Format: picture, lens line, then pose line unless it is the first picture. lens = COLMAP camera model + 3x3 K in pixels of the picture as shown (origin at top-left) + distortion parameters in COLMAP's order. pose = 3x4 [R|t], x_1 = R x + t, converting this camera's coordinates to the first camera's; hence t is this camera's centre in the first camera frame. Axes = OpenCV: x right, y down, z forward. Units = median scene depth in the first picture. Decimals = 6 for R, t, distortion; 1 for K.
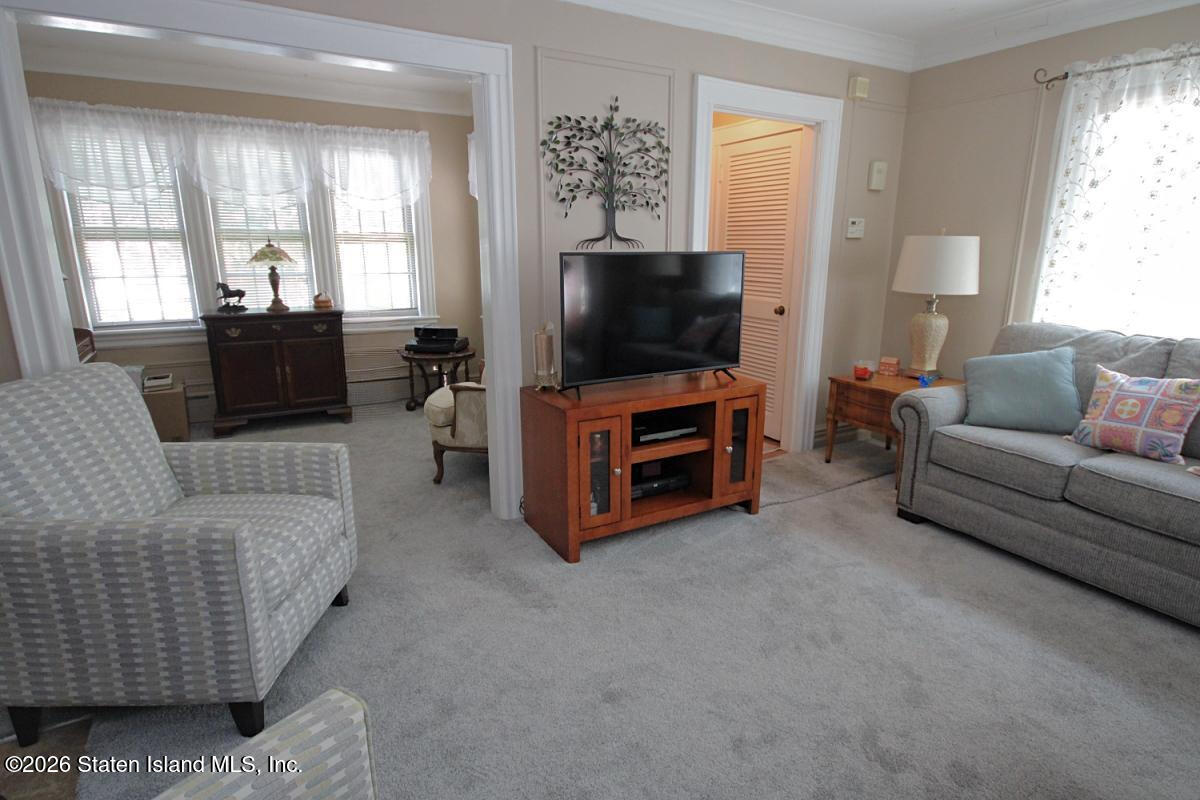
lens RADIAL K [[611.9, 0, 598.9], [0, 611.9, 403.0], [0, 0, 1]] dist [0.004021, -0.000490]
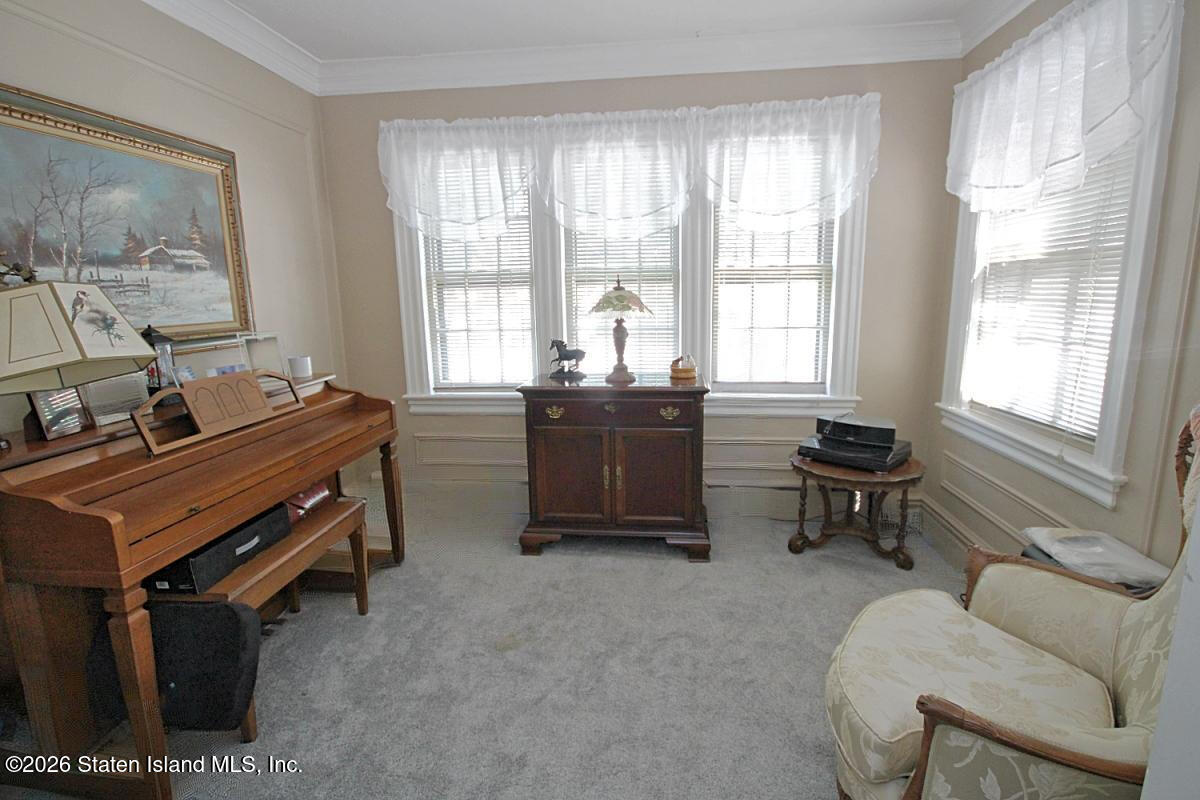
lens RADIAL K [[611.9, 0, 598.9], [0, 611.9, 403.0], [0, 0, 1]] dist [0.004021, -0.000490]
pose [[0.809972, 0.086343, -0.580078, -0.139435], [-0.125991, 0.991627, -0.028323, -0.102536], [0.572776, 0.096026, 0.814068, 0.420940]]
